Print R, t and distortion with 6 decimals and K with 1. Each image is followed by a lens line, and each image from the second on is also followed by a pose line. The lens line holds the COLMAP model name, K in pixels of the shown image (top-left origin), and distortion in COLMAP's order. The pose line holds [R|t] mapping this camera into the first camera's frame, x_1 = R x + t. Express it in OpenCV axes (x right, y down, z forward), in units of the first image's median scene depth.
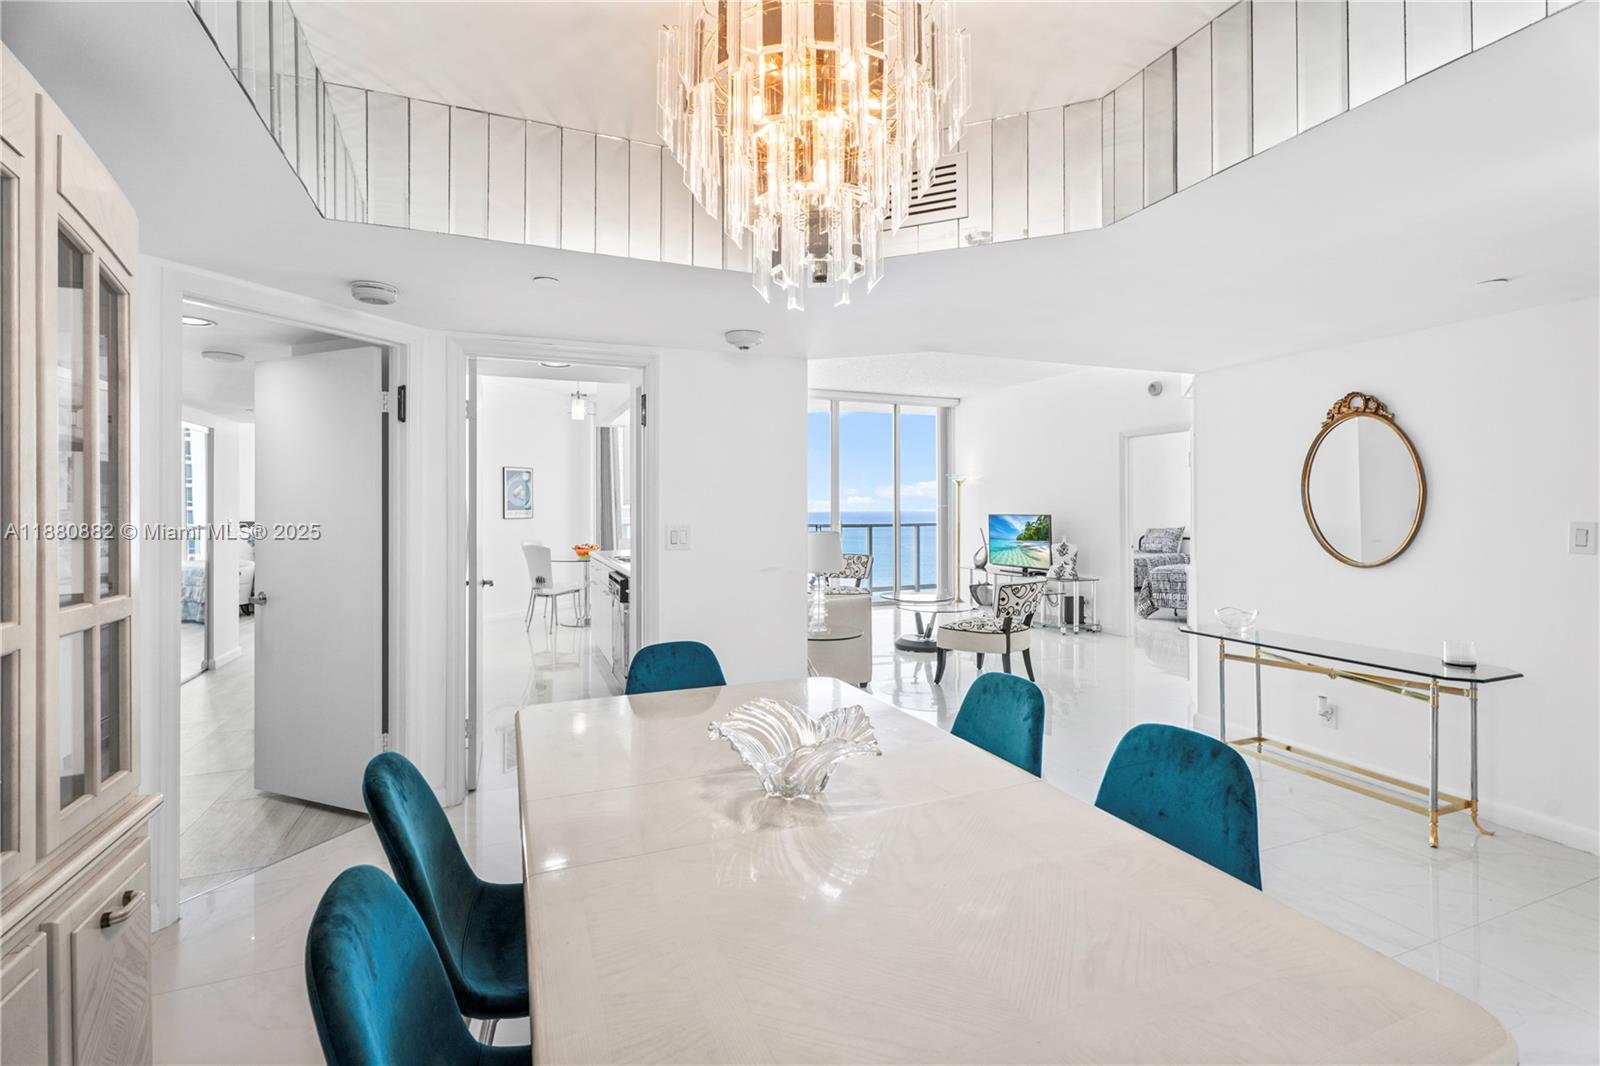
lens RADIAL K [[734.2, 0, 799.9], [0, 734.2, 518.3], [0, 0, 1]] dist [-0.001218, -0.000278]
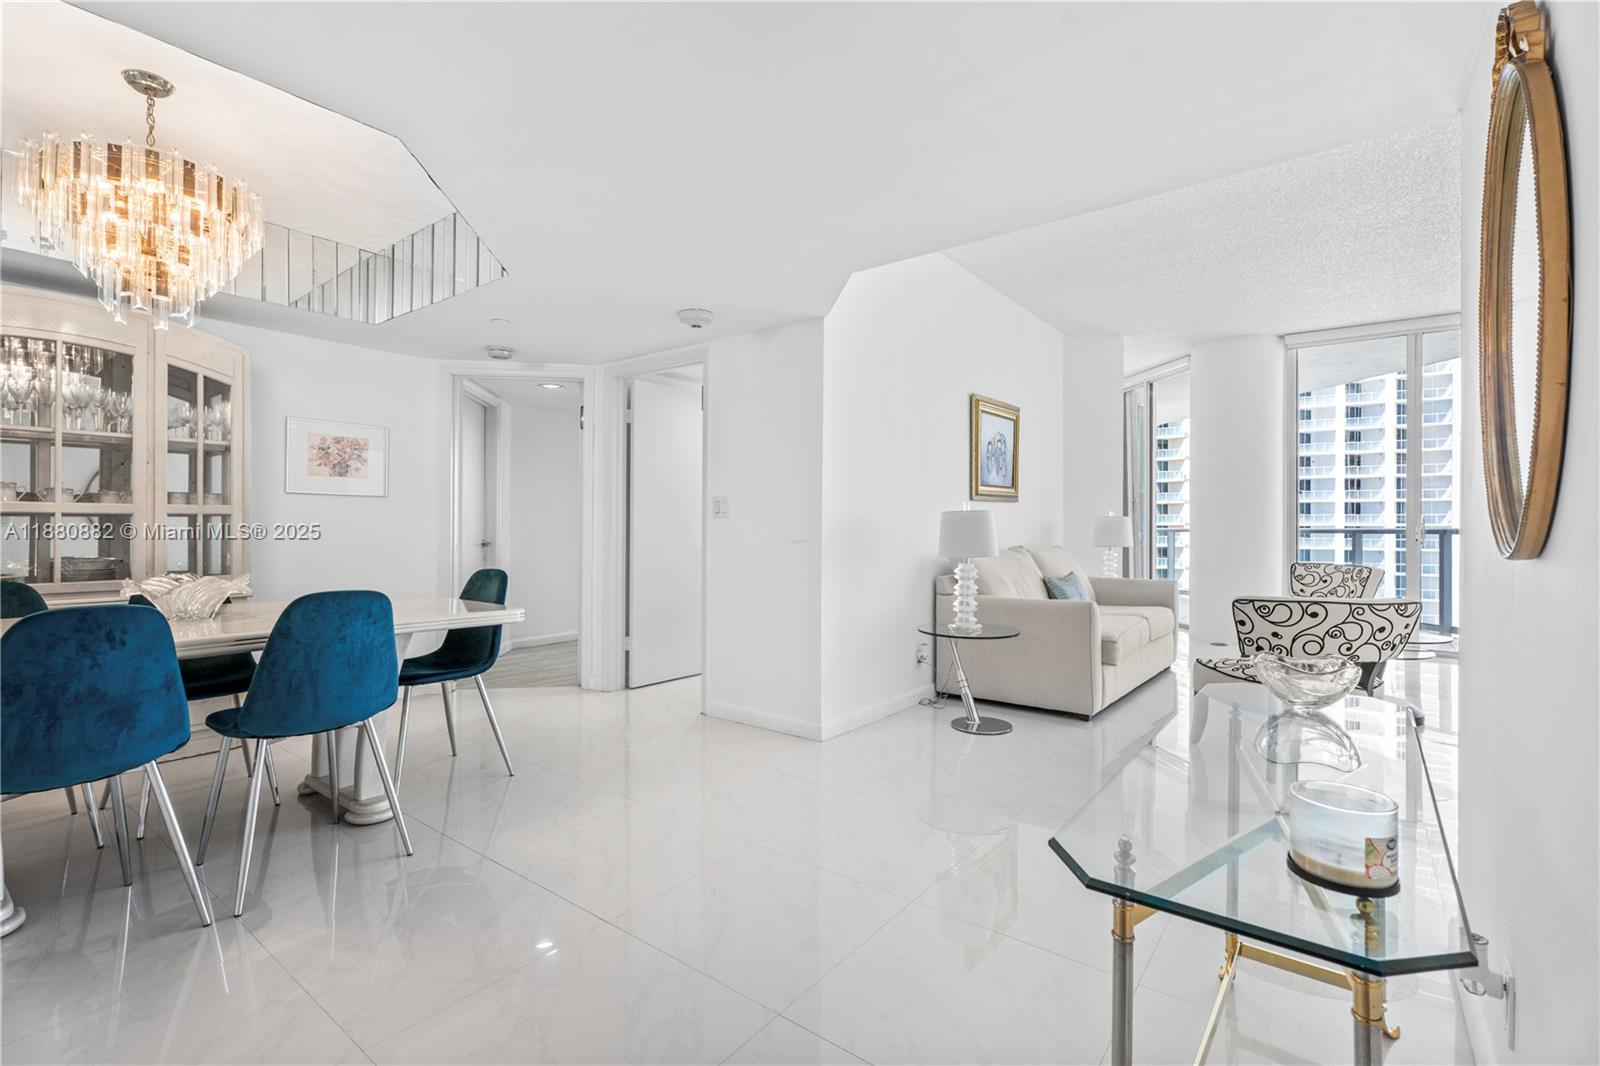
lens RADIAL K [[726.8, 0, 825.5], [0, 726.8, 525.5], [0, 0, 1]] dist [0.030697, 0.000189]
pose [[0.530035, 0.005224, -0.847960, 0.401009], [-0.017585, 0.999834, -0.004832, 0.026121], [0.847793, 0.017472, 0.530039, 0.258366]]
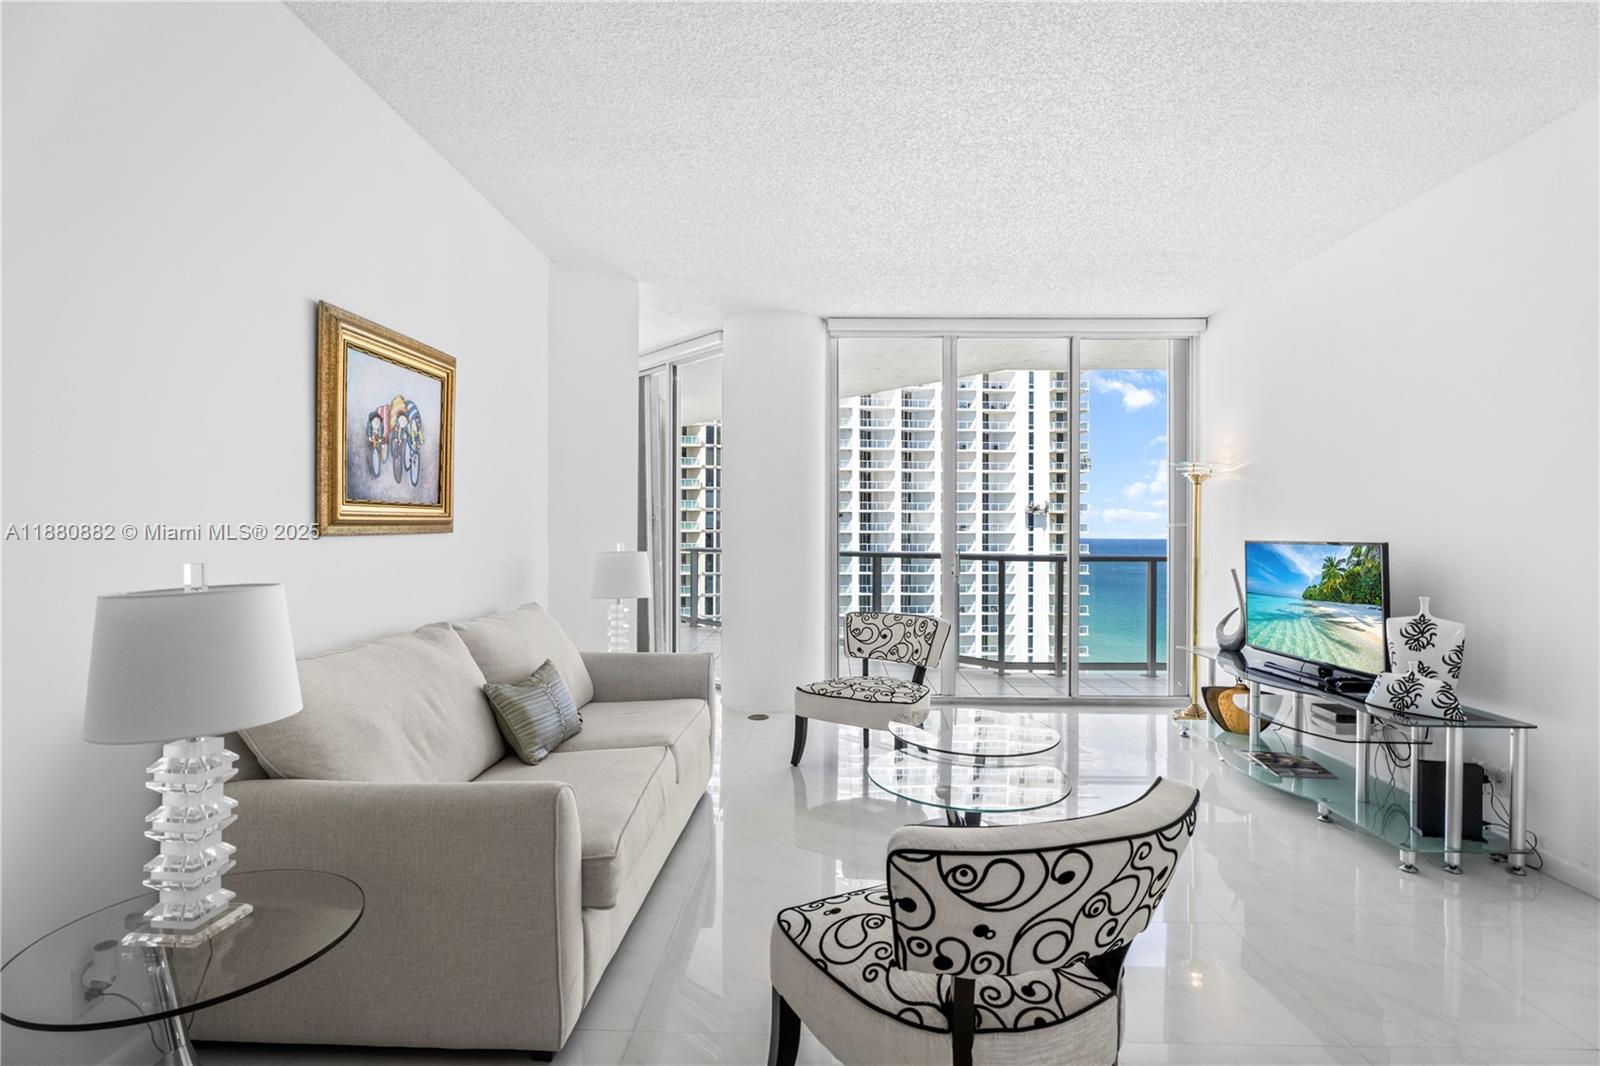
lens RADIAL K [[761.5, 0, 800.0], [0, 761.5, 533.0], [0, 0, 1]] dist [-0.015204, -0.000909]
pose [[0.910584, 0.007168, -0.413261, 0.227095], [-0.012513, 0.999869, -0.010229, -0.001687], [0.413134, 0.014486, 0.910555, 0.509414]]
